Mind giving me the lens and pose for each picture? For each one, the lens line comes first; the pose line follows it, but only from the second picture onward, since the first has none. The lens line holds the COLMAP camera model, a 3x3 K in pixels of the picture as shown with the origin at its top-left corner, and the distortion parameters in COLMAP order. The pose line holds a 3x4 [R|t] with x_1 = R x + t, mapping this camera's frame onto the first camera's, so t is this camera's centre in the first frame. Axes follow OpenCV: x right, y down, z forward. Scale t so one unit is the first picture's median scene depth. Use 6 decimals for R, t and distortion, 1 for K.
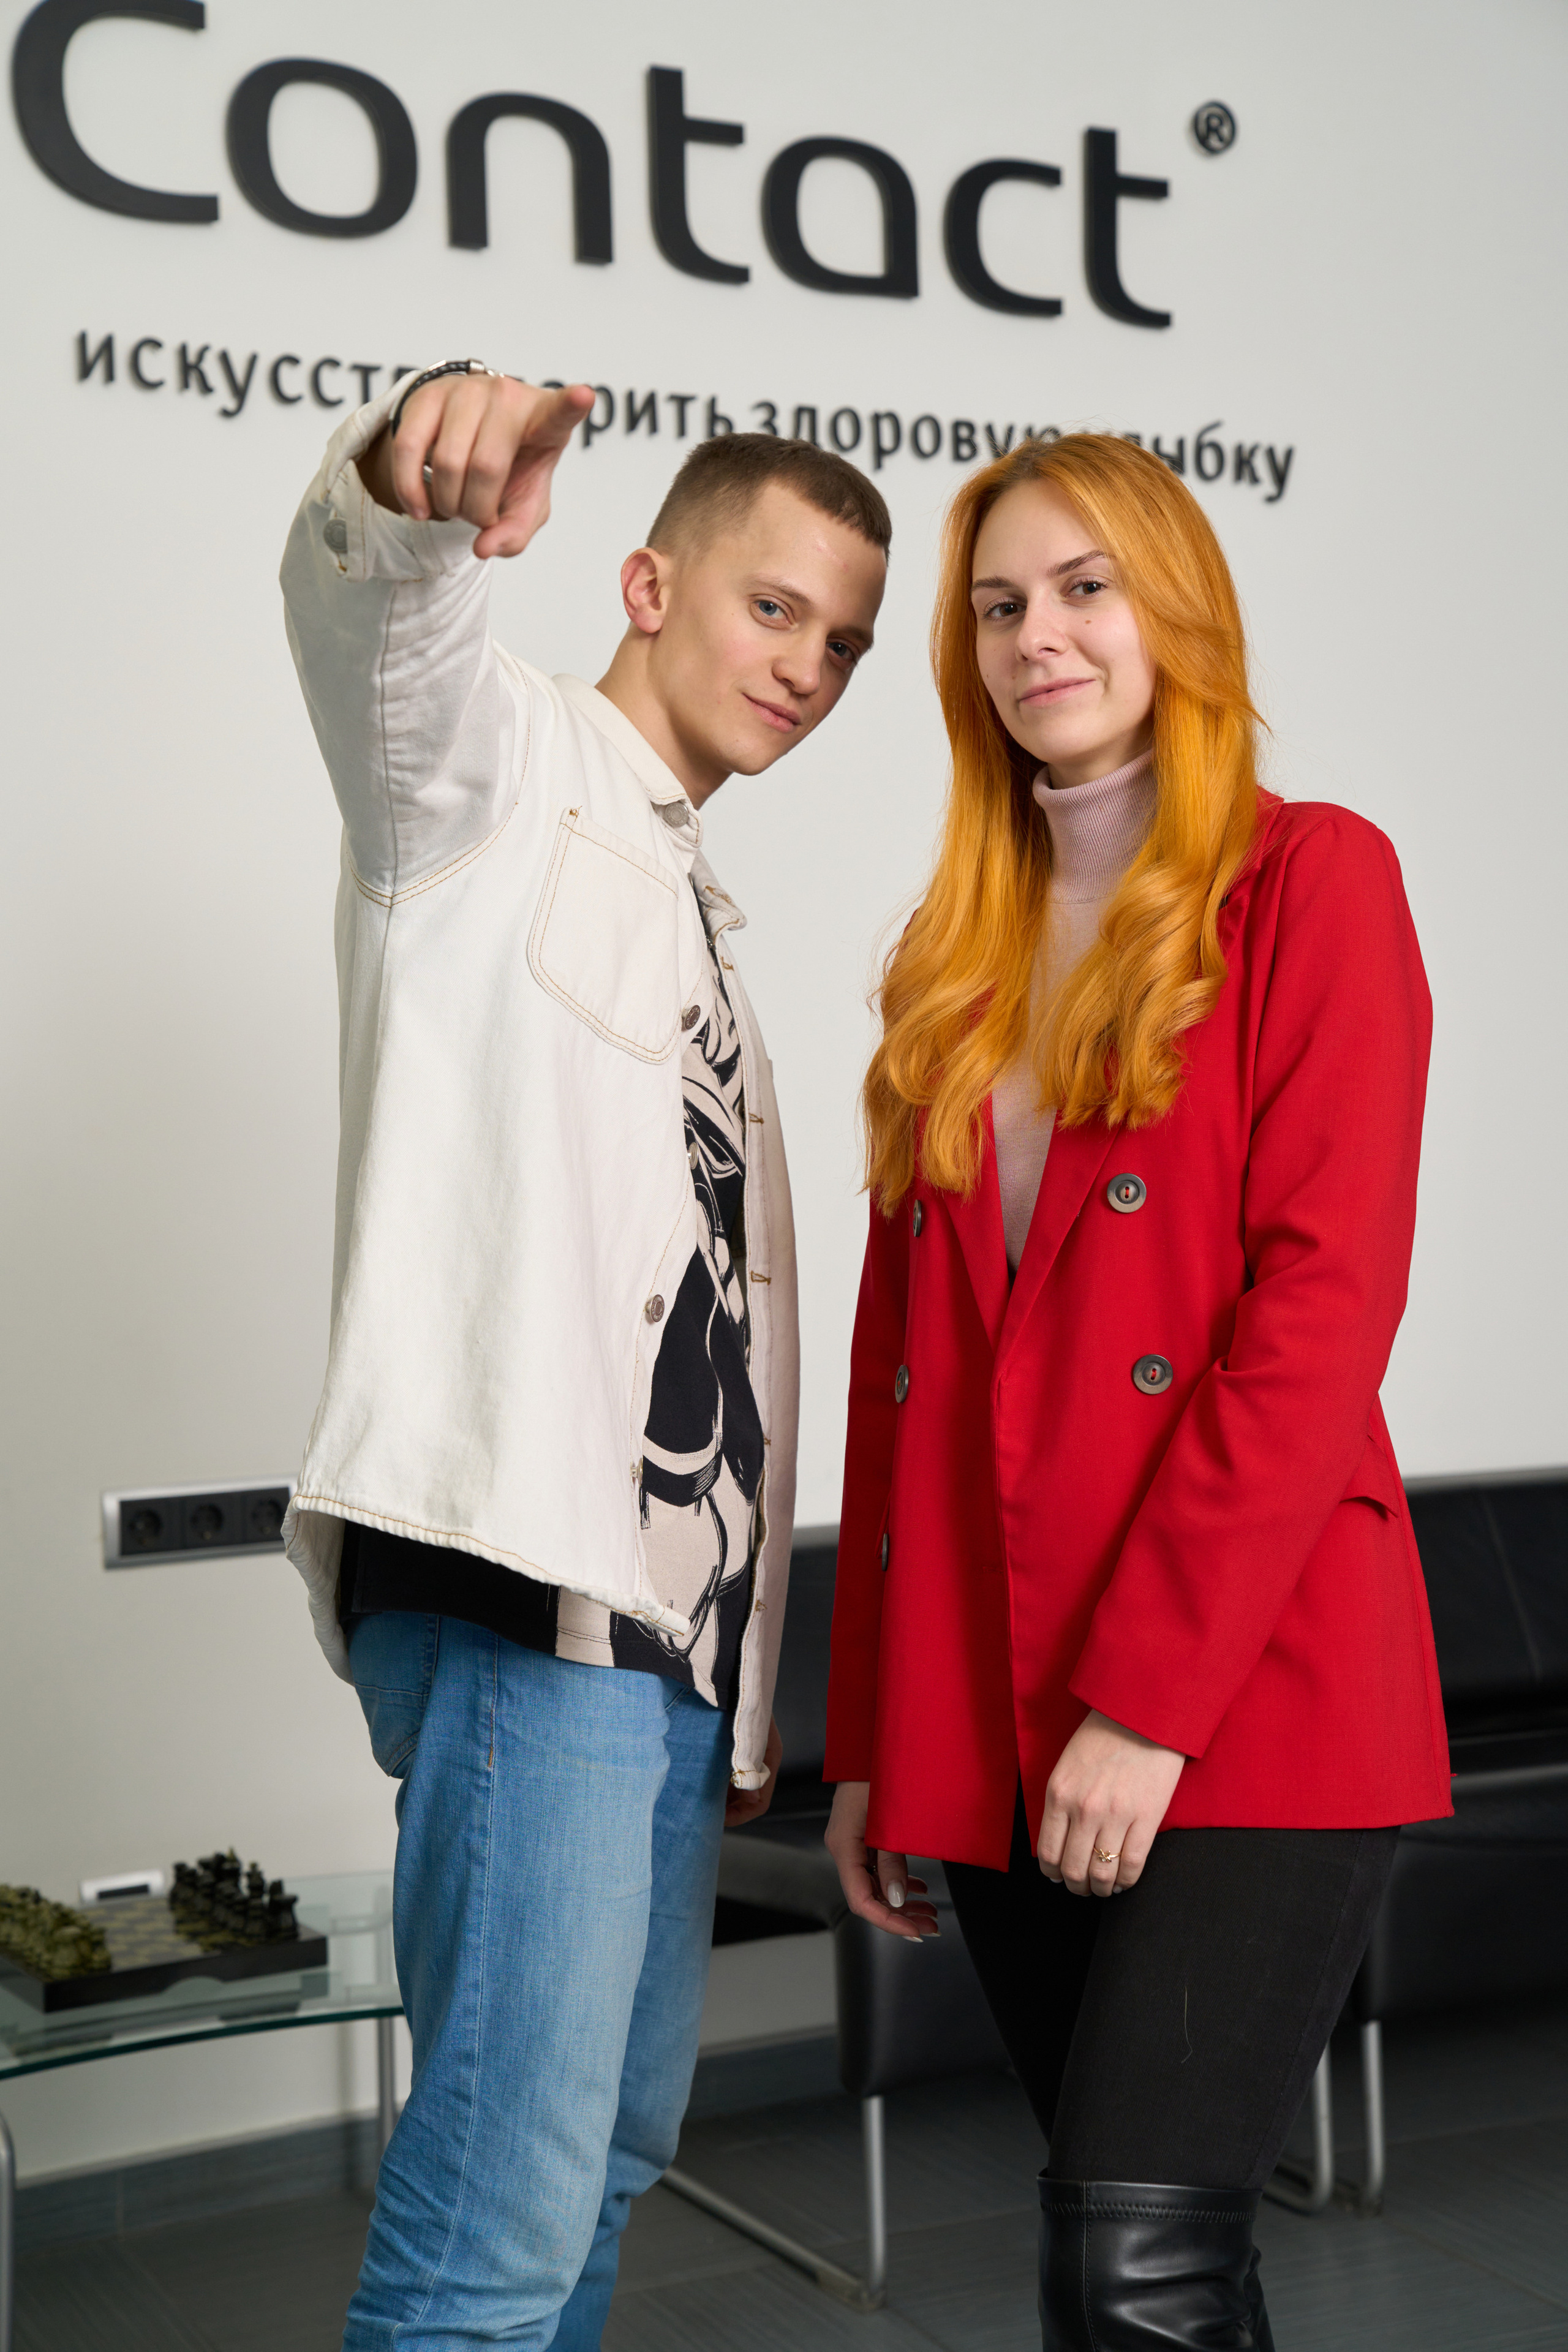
lens RADIAL K [[3429.5, 0, 793.2], [0, 3429.5, 1177.5], [0, 0, 1]] dist [0.129993, 0.585358]
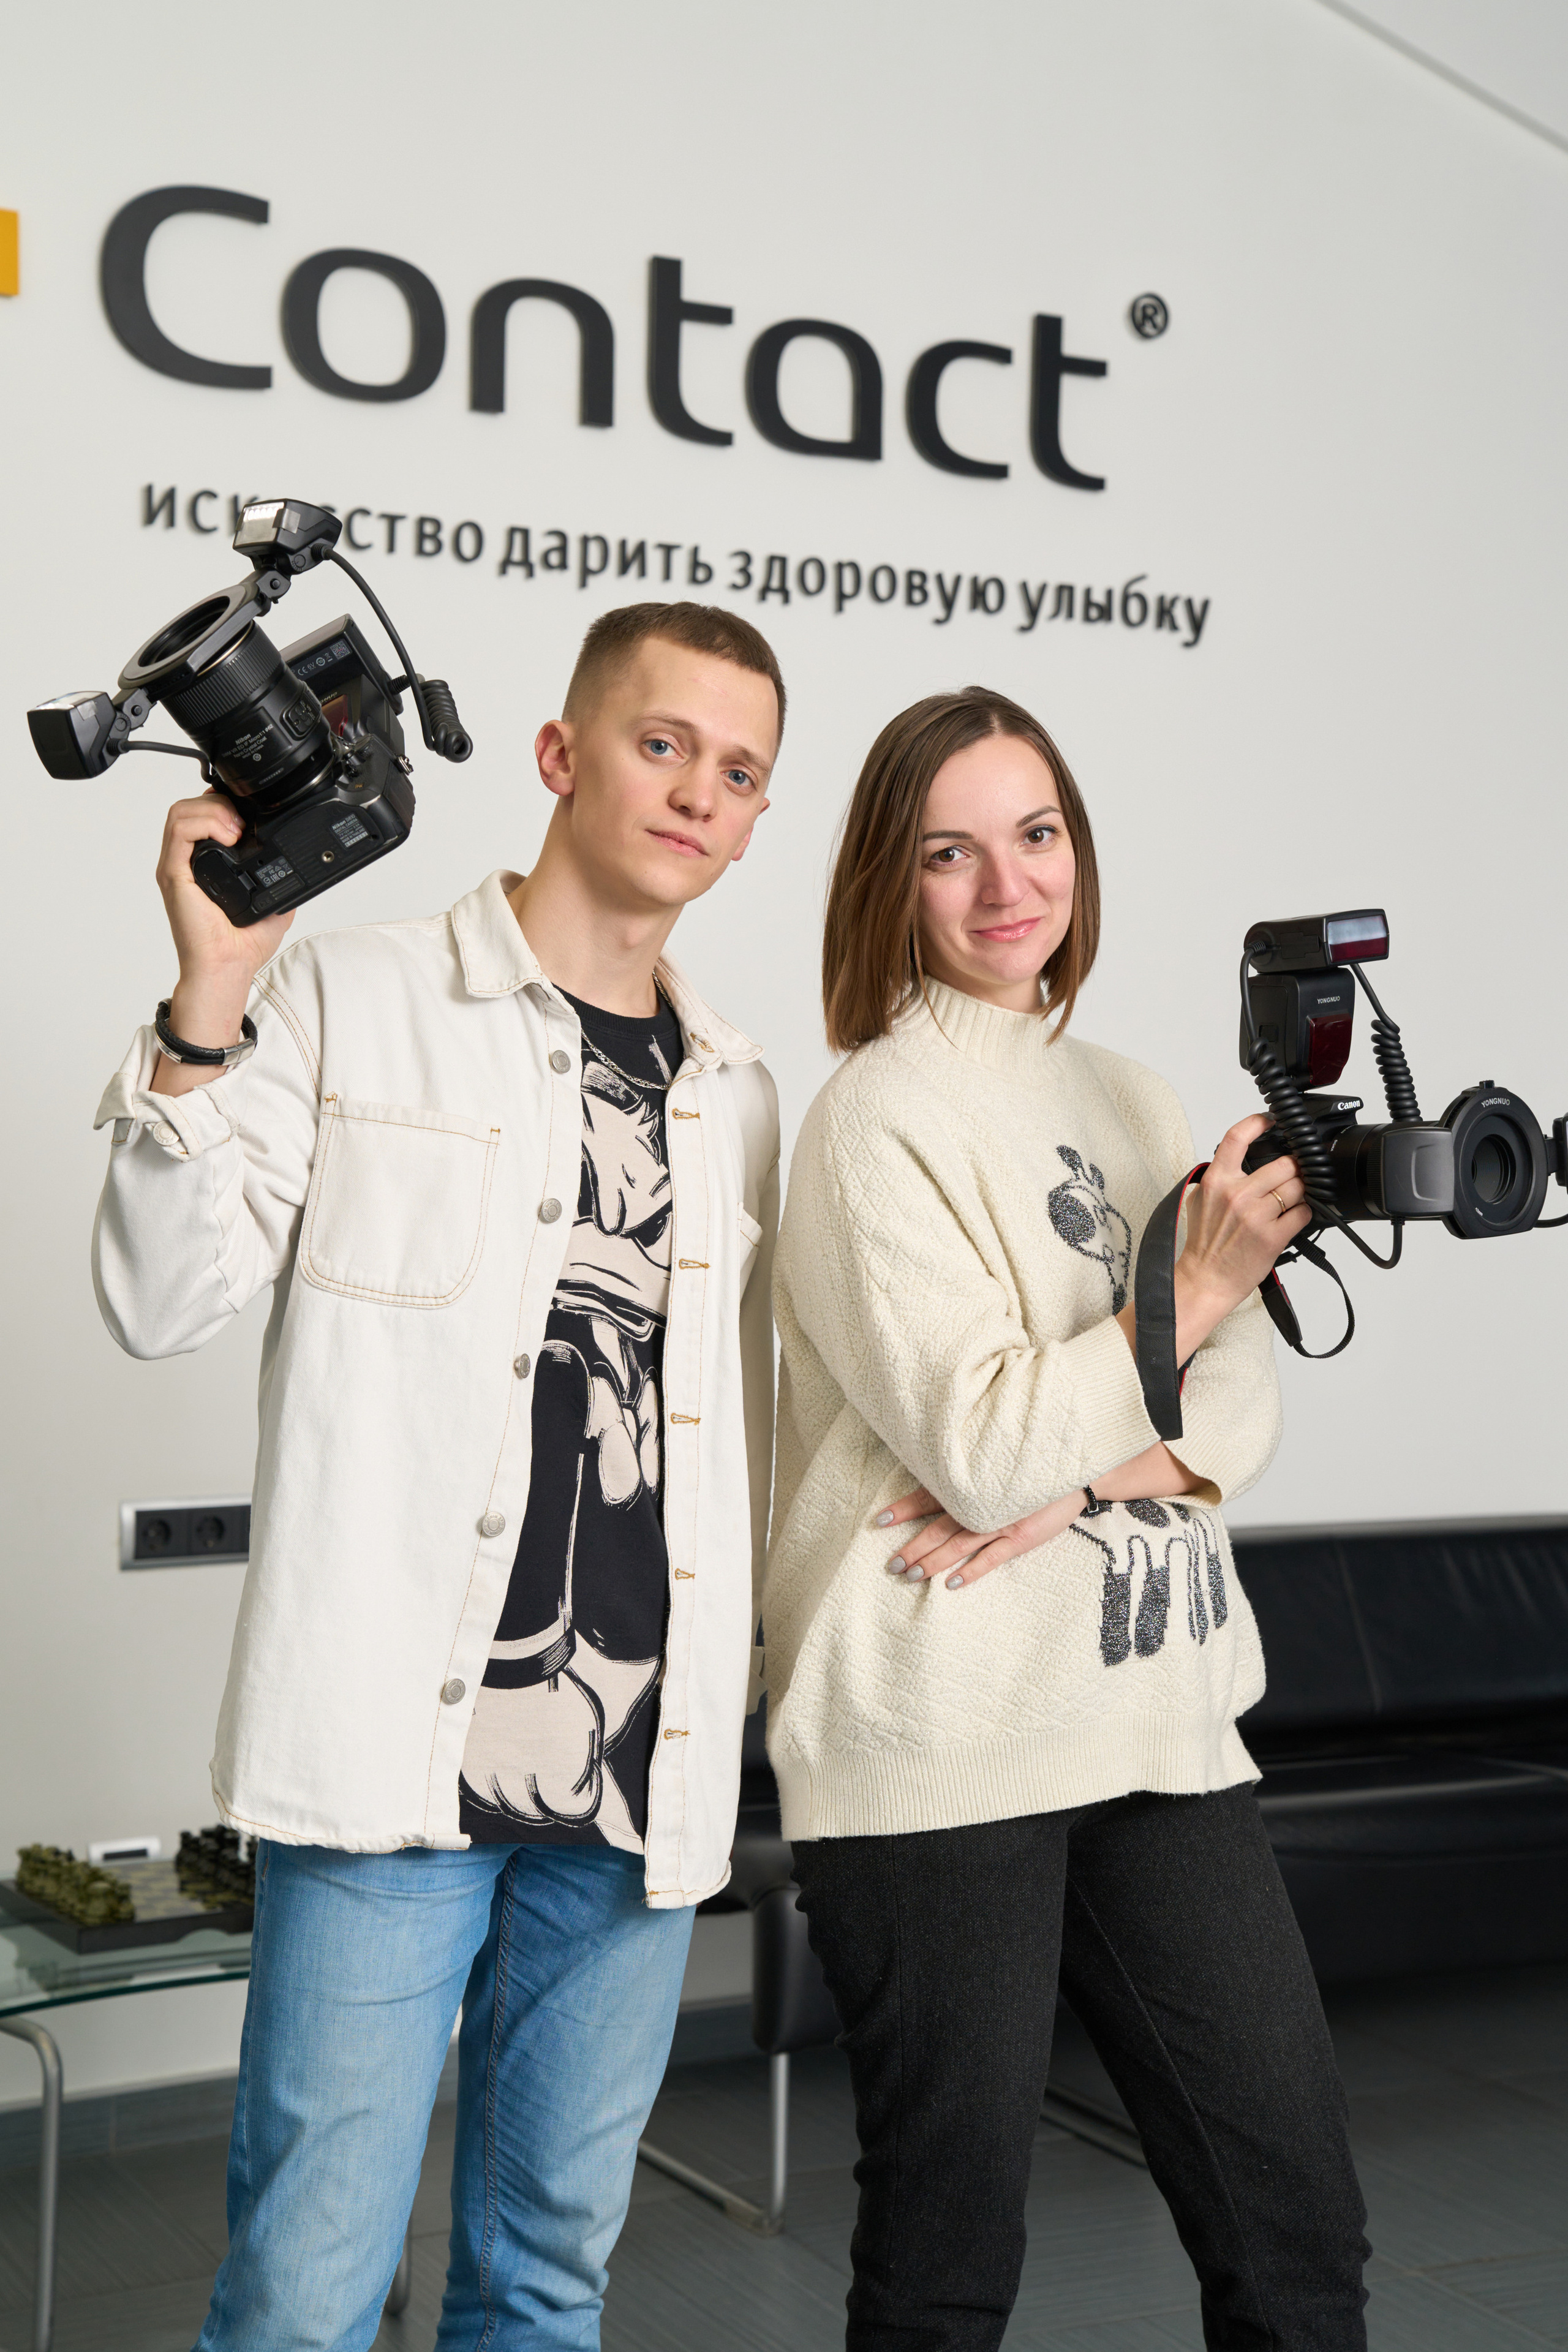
lens RADIAL K [[3592.6, 0, 797.1], [0, 3592.6, 1177.2], [0, 0, 1]] dist [0.137270, 0.477019]
pose [[0.998624, 0.042212, 0.031101, -0.019573], [-0.042546, 0.999043, 0.010148, -0.036628], [-0.030643, -0.011457, 0.999465, -0.188968]]
